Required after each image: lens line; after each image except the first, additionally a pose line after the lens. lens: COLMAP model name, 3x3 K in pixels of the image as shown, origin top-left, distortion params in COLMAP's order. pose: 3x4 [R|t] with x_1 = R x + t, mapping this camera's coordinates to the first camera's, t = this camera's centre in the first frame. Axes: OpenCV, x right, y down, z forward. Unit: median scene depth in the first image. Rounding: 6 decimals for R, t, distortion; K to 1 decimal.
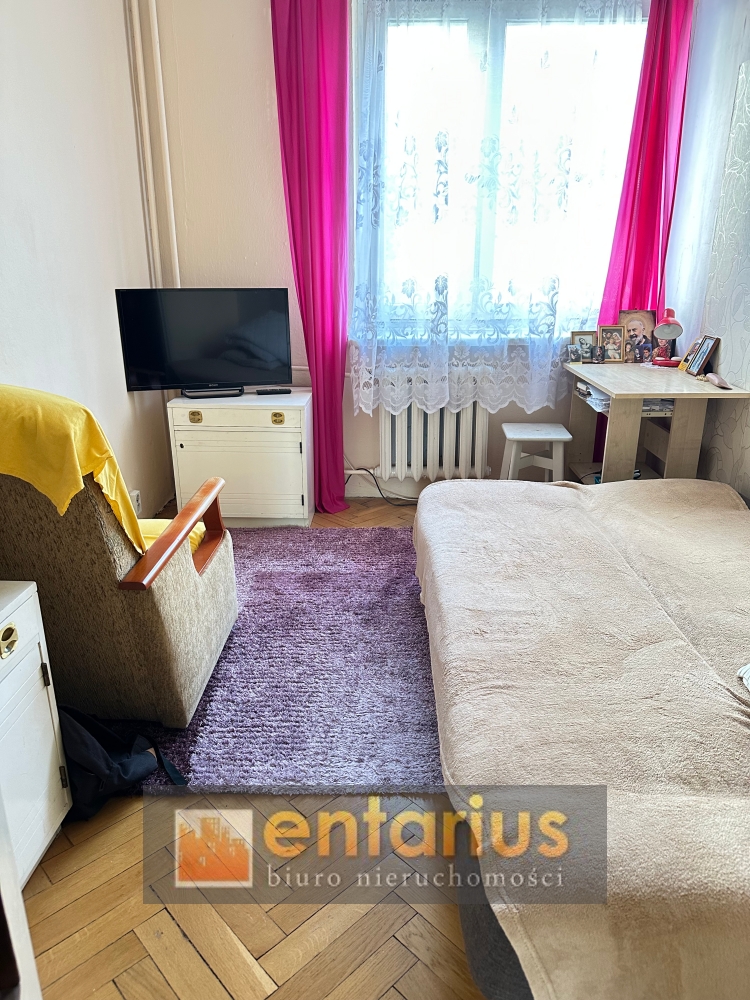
lens RADIAL K [[707.3, 0, 372.3], [0, 707.3, 500.9], [0, 0, 1]] dist [0.026475, -0.000582]
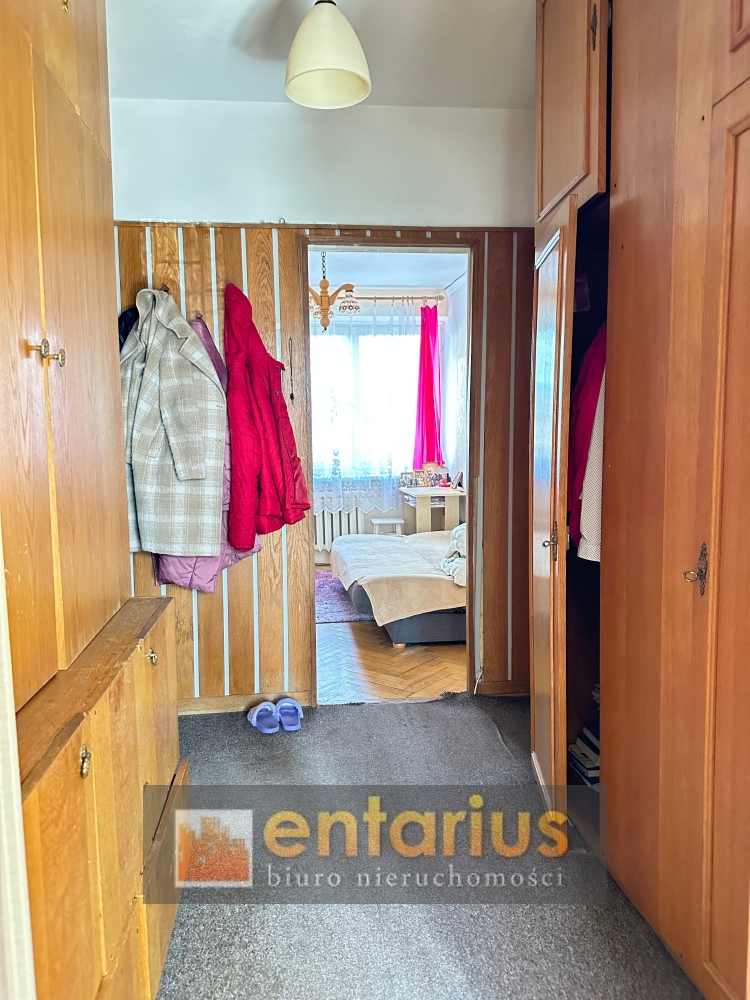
lens RADIAL K [[707.3, 0, 375.0], [0, 707.3, 502.4], [0, 0, 1]] dist [0.026475, -0.000582]
pose [[0.982194, -0.030988, 0.185295, -0.172242], [0.074150, 0.970172, -0.230801, 0.310779], [-0.172616, 0.240431, 0.955195, -0.916560]]
